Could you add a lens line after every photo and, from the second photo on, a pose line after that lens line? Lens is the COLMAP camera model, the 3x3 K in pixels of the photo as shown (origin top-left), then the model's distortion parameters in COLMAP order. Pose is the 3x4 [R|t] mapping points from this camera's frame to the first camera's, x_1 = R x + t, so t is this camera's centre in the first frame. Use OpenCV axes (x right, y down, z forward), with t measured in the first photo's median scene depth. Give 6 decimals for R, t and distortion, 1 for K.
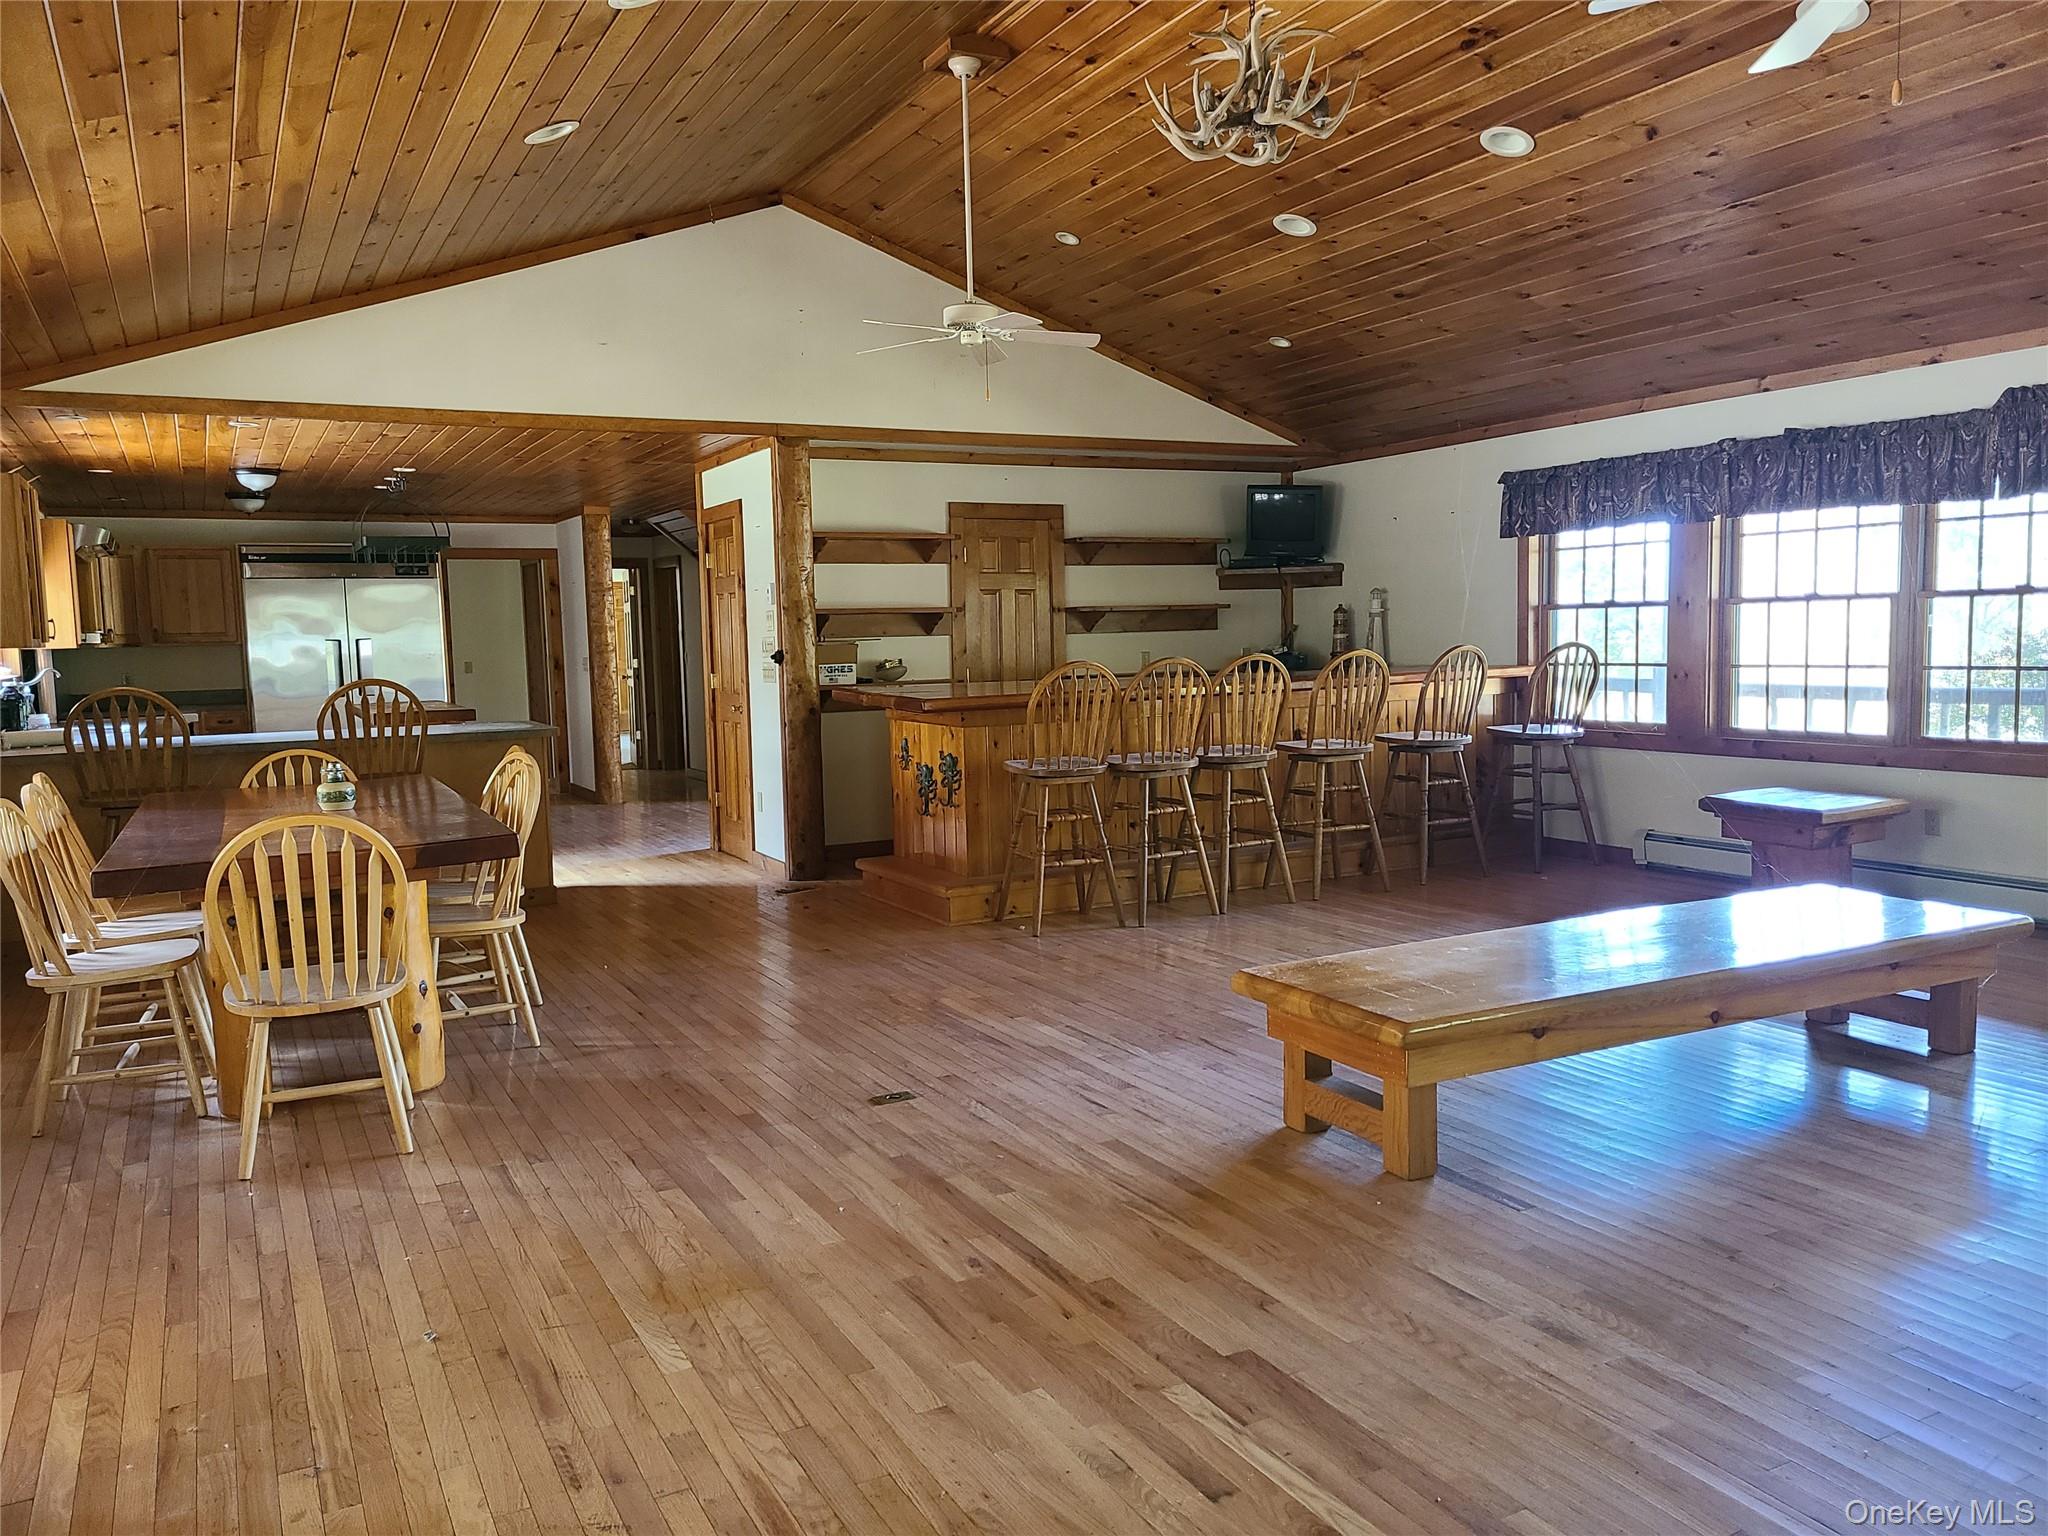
lens RADIAL K [[1539.6, 0, 1021.8], [0, 1539.6, 769.0], [0, 0, 1]] dist [0.038183, 0.003666]
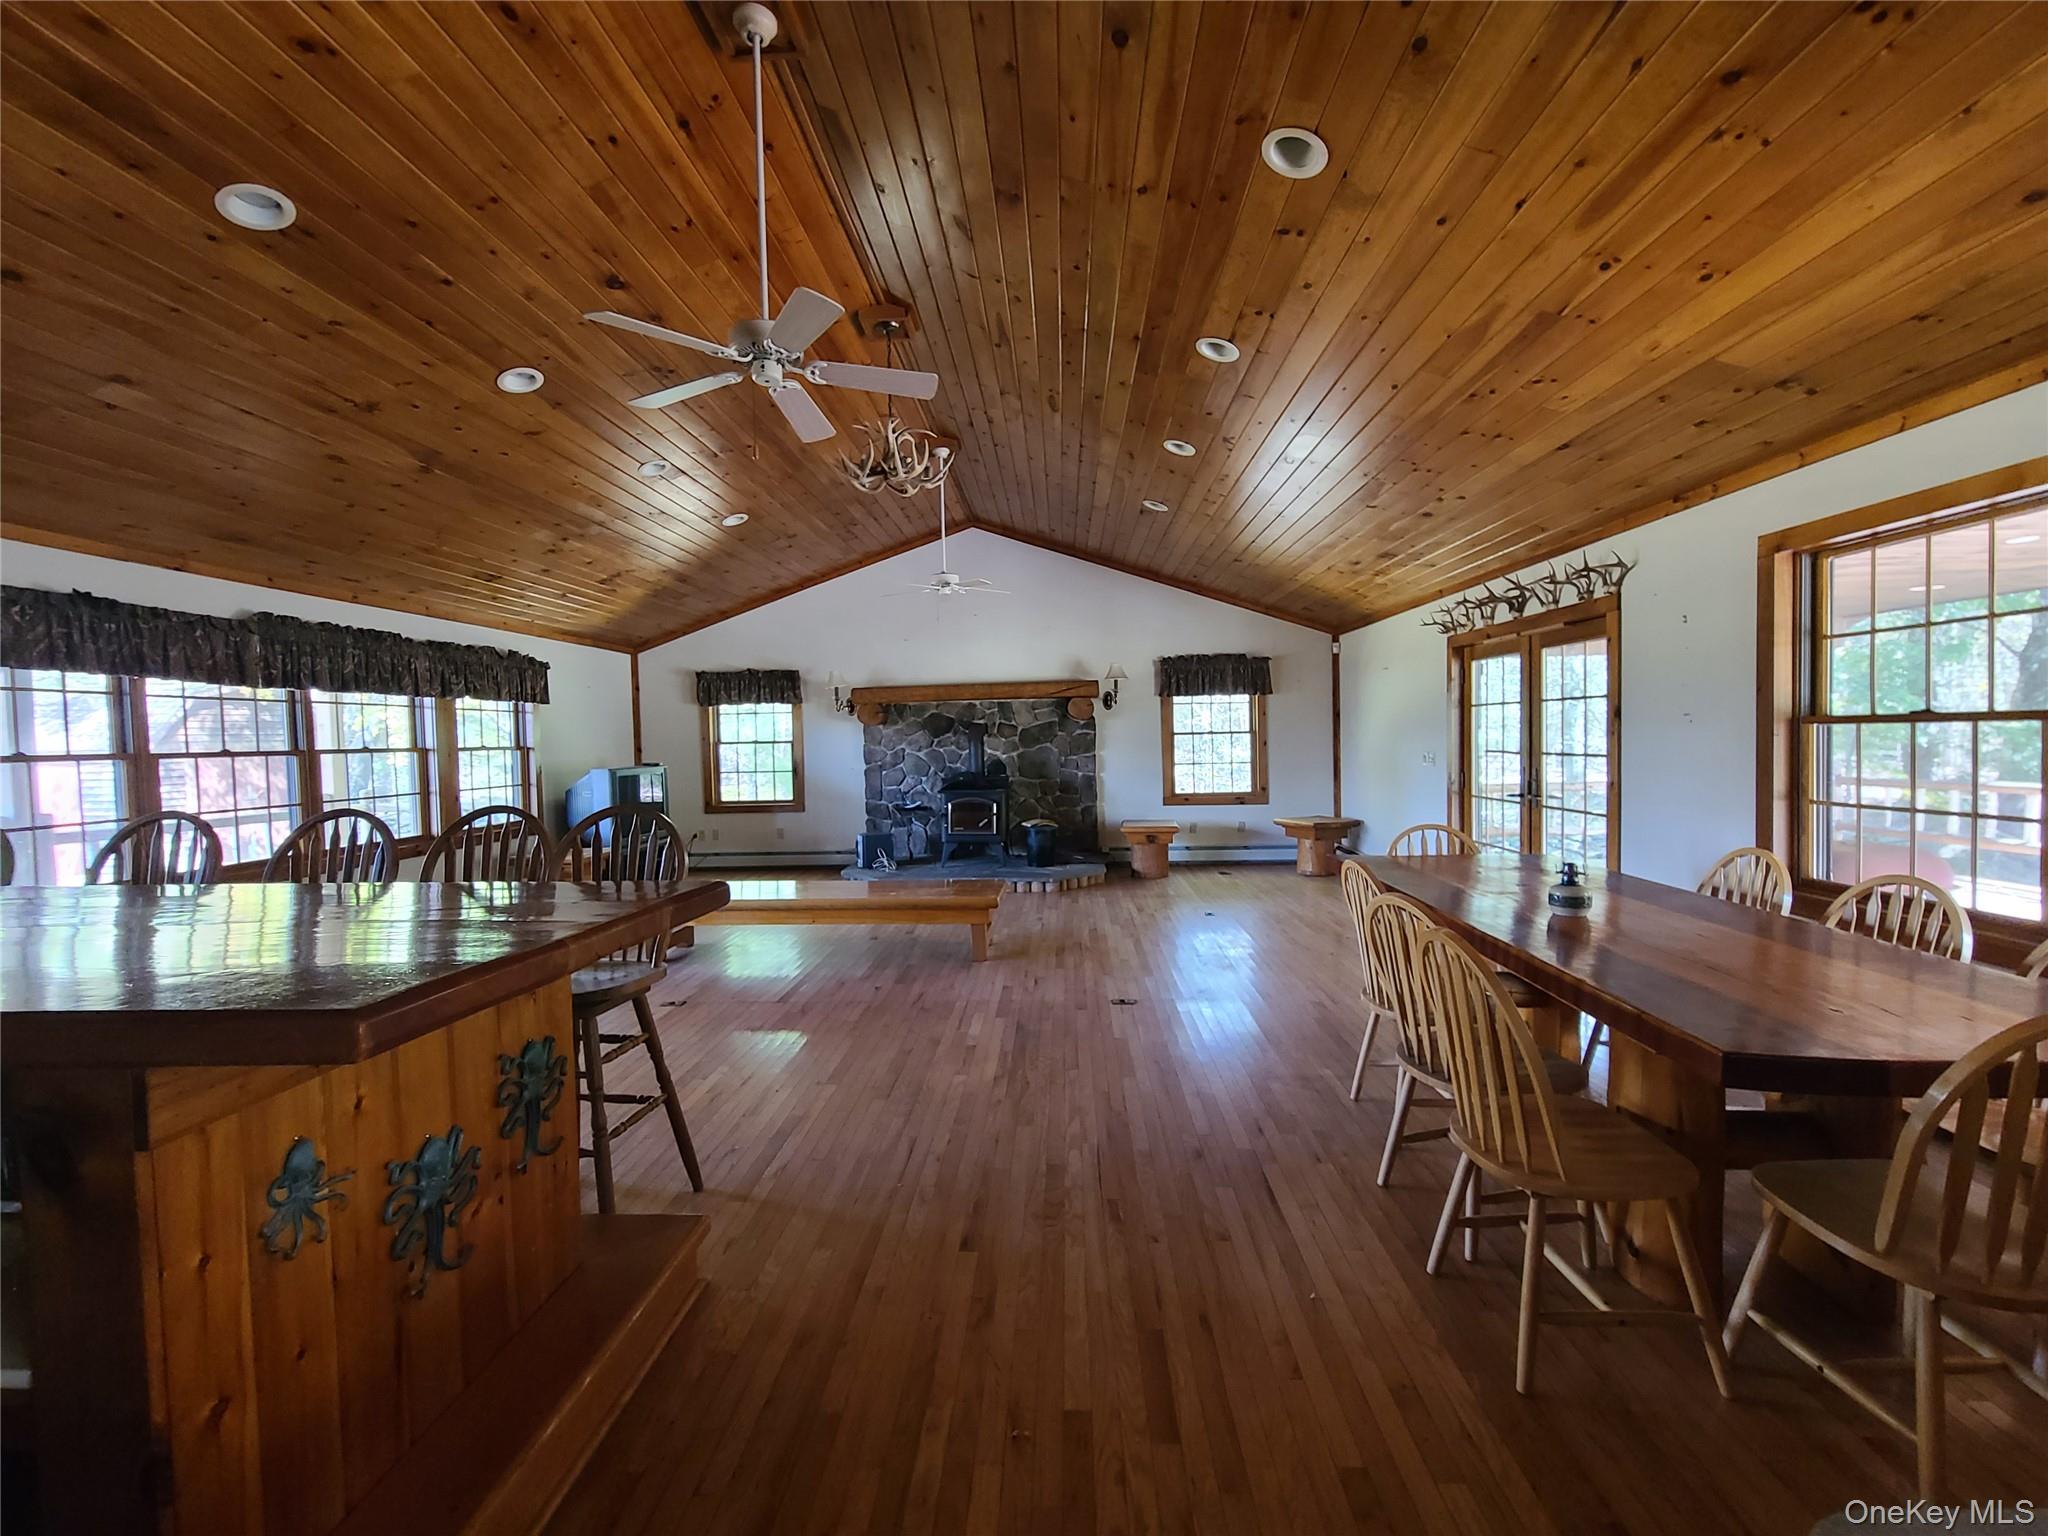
lens RADIAL K [[841.0, 0, 1025.0], [0, 841.0, 765.5], [0, 0, 1]] dist [0.005397, -0.000406]
pose [[-0.858460, 0.024589, 0.512290, -0.316028], [0.089799, 0.990627, 0.102931, -0.108752], [-0.504957, 0.134366, -0.852622, 1.193089]]
